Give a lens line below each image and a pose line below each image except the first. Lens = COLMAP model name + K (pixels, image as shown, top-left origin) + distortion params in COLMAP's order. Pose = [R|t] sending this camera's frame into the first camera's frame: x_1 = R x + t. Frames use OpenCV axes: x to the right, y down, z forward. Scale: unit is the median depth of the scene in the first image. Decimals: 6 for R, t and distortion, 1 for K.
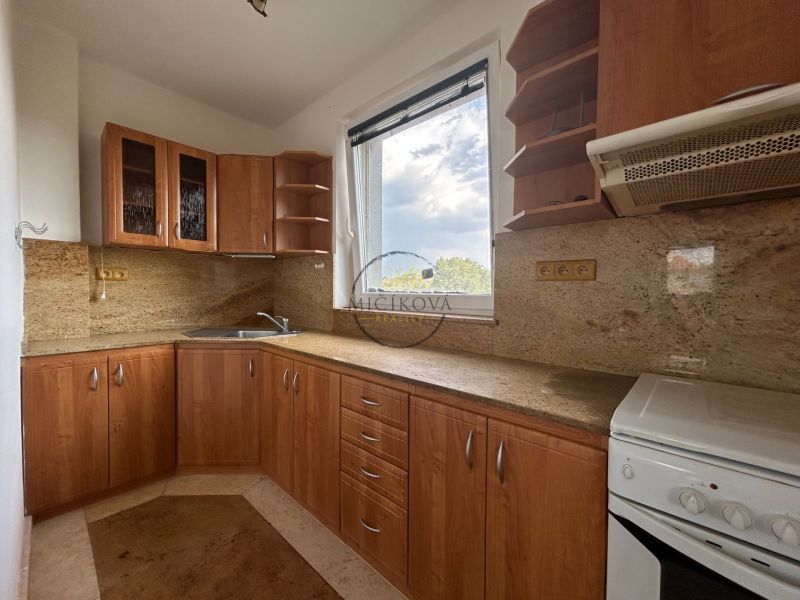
lens RADIAL K [[323.6, 0, 396.9], [0, 323.6, 299.9], [0, 0, 1]] dist [0.000100, 0.000082]
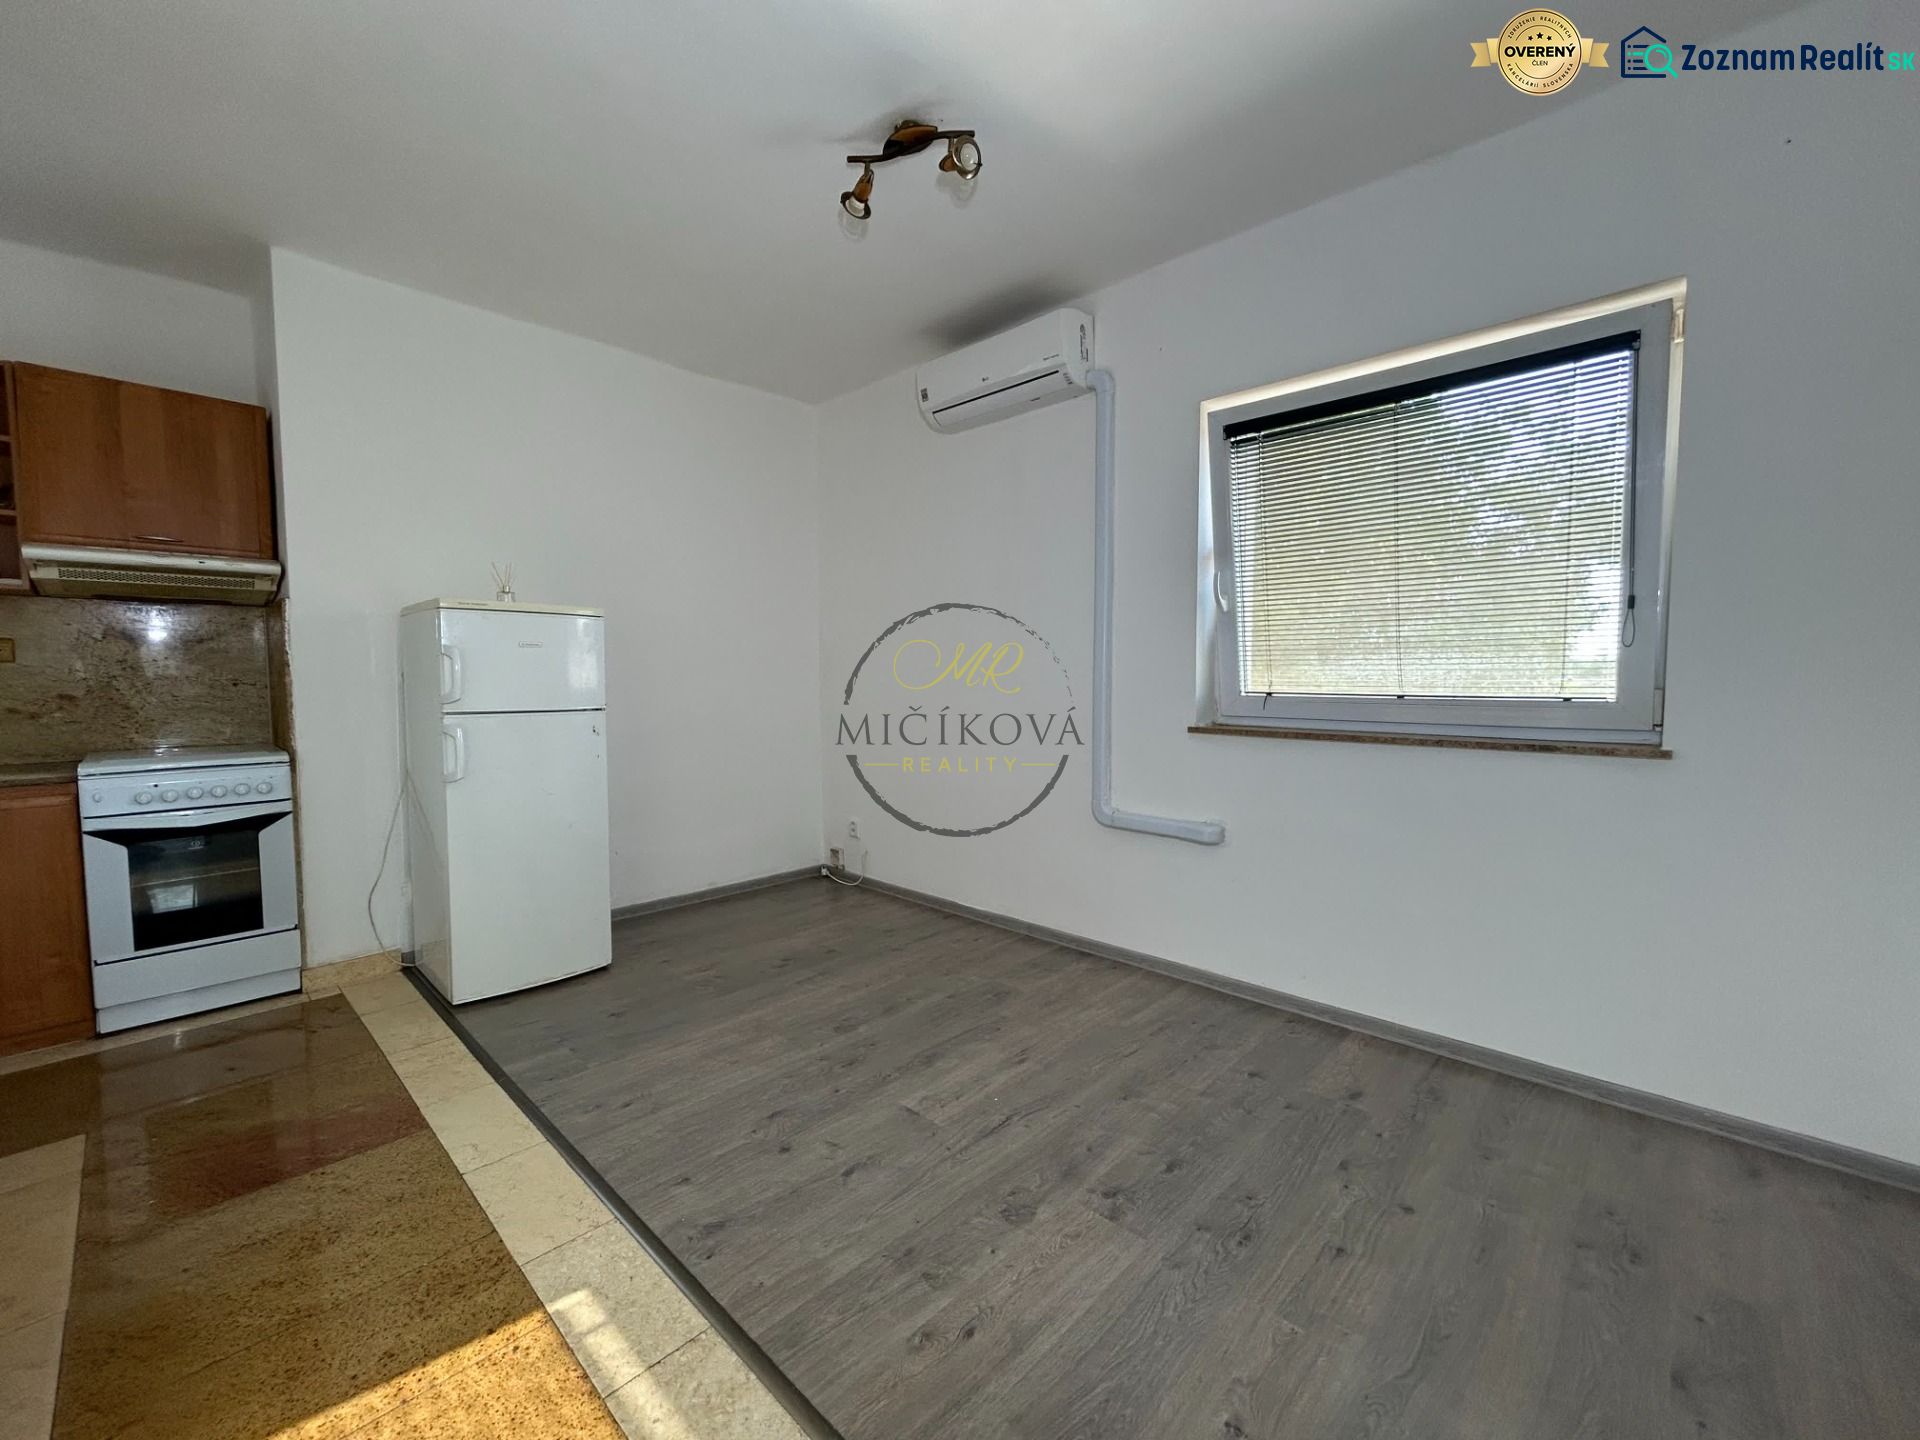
lens RADIAL K [[776.6, 0, 952.5], [0, 776.6, 719.8], [0, 0, 1]] dist [0.000100, 0.000082]
pose [[0.024290, -0.064907, 0.997596, -1.532044], [0.033464, 0.997384, 0.064079, 0.049275], [-0.999145, 0.031827, 0.026399, -1.702492]]
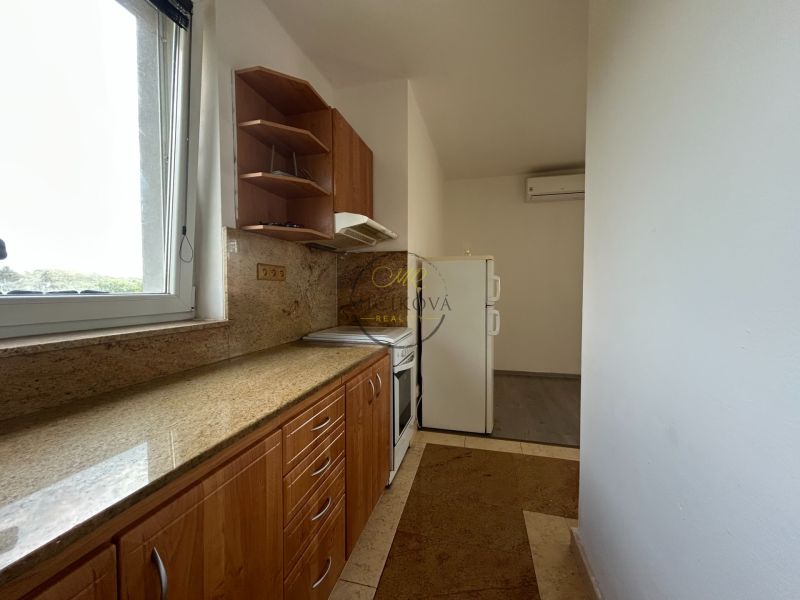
lens RADIAL K [[323.6, 0, 396.9], [0, 323.6, 299.9], [0, 0, 1]] dist [0.000100, 0.000082]
pose [[-0.464184, -0.033065, 0.885122, -0.957032], [0.029545, 0.998169, 0.052782, -0.038979], [-0.885246, 0.050652, -0.462357, 1.289916]]
